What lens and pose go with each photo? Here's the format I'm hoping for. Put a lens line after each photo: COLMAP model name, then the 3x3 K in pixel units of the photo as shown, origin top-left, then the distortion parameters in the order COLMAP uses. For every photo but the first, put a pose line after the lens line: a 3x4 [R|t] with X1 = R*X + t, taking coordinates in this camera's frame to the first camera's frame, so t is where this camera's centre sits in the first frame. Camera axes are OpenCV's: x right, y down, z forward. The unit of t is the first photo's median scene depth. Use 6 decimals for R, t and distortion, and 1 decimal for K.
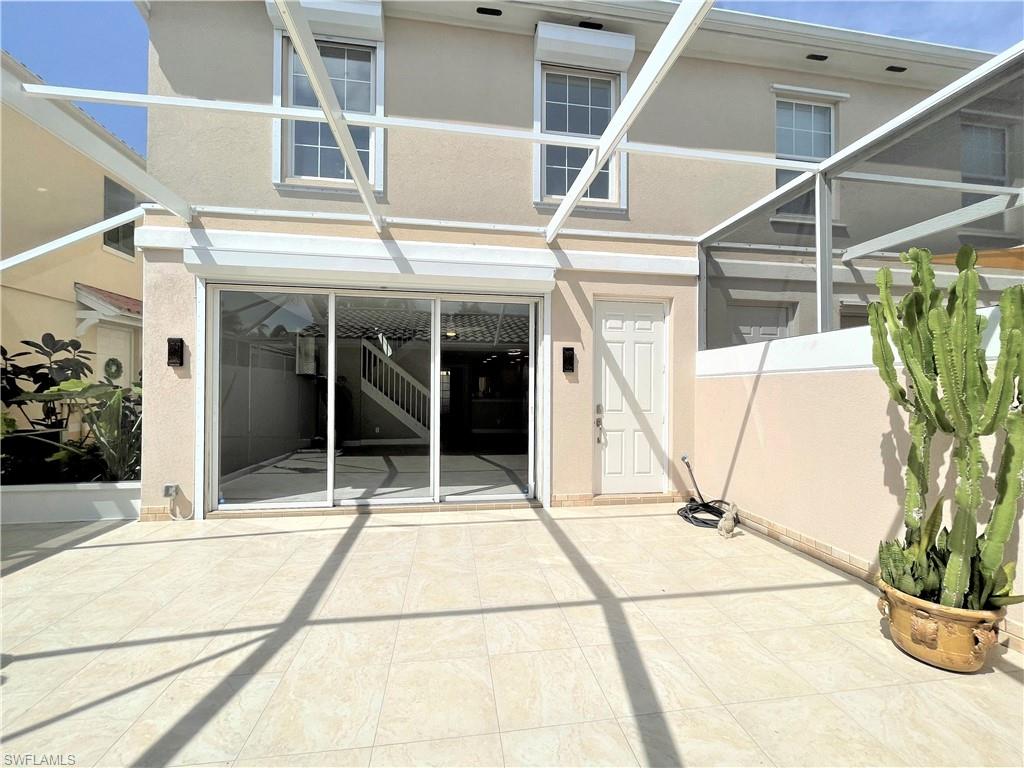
lens RADIAL K [[421.6, 0, 512.0], [0, 421.6, 384.0], [0, 0, 1]] dist [0.000967, 0.000192]
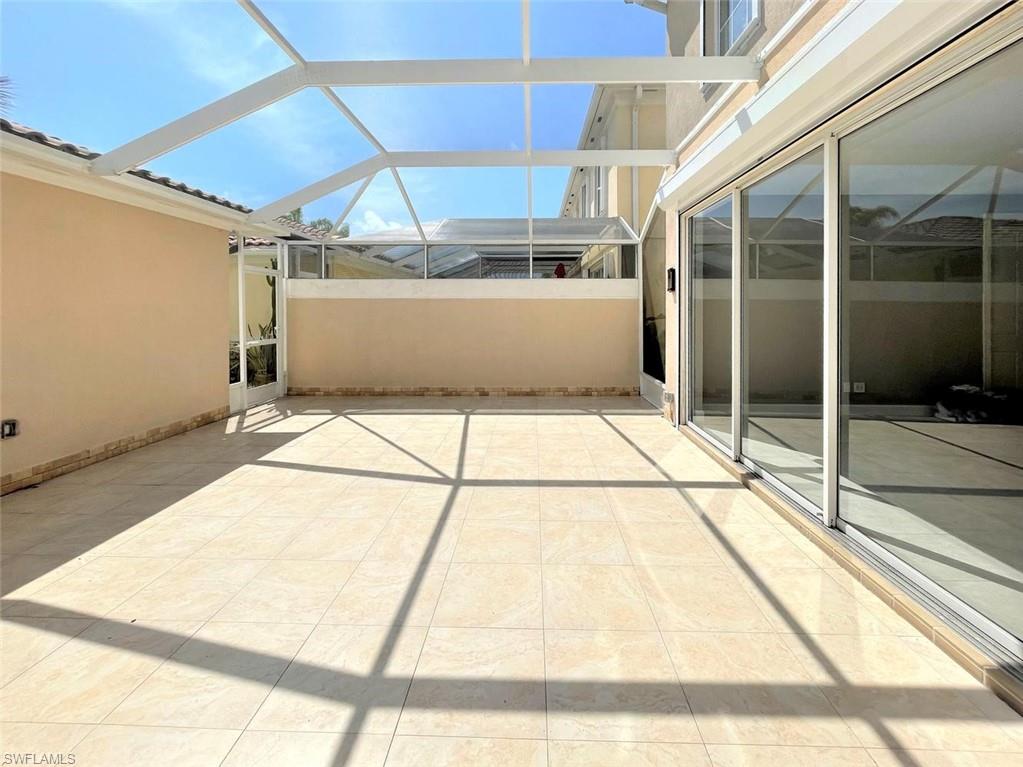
lens RADIAL K [[421.2, 0, 511.5], [0, 421.2, 383.5], [0, 0, 1]] dist [0.000967, 0.000192]
pose [[-0.173927, 0.157825, -0.972029, 0.627420], [0.009261, 0.987292, 0.158646, 0.028048], [0.984715, 0.018591, -0.173178, 1.159927]]
